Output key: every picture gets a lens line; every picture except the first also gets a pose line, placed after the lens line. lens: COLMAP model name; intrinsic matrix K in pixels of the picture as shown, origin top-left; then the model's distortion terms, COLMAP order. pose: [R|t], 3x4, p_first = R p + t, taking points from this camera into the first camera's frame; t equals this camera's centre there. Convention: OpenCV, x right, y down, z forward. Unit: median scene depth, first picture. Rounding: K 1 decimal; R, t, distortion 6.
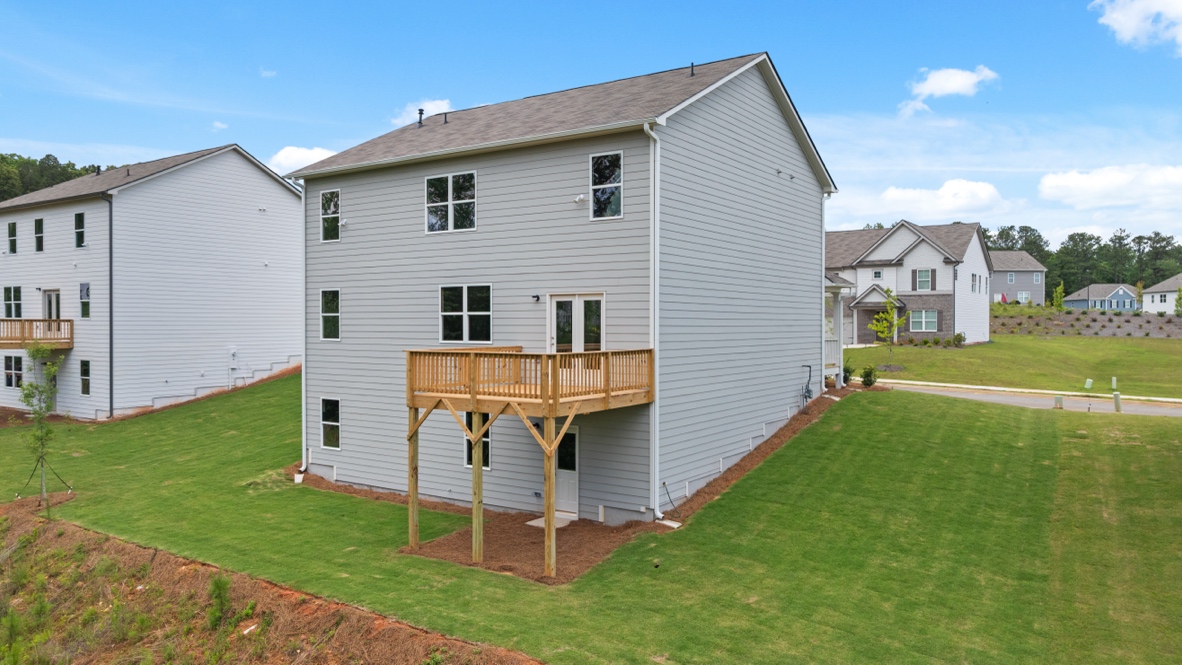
lens RADIAL K [[830.6, 0, 591.0], [0, 830.6, 332.5], [0, 0, 1]] dist [-0.047005, 0.038608]
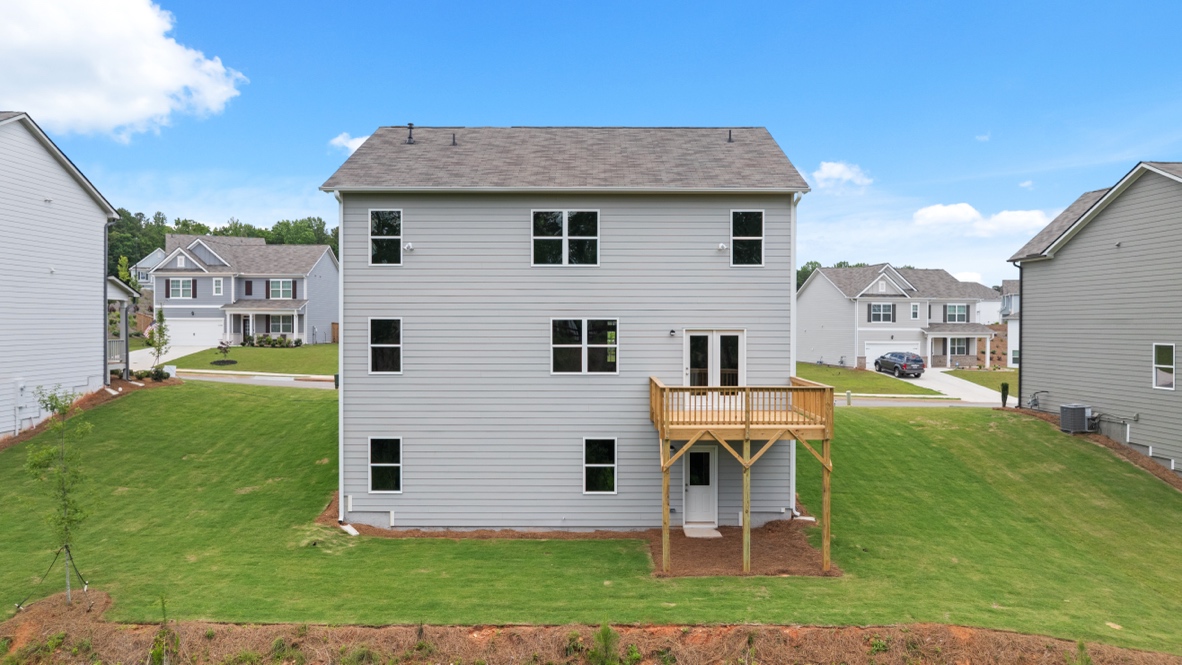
lens RADIAL K [[830.6, 0, 591.0], [0, 830.6, 332.5], [0, 0, 1]] dist [-0.047005, 0.038608]
pose [[0.833792, -0.004406, 0.552061, -0.730444], [0.005095, 0.999987, 0.000285, -0.040772], [-0.552055, 0.002575, 0.833804, 0.132207]]
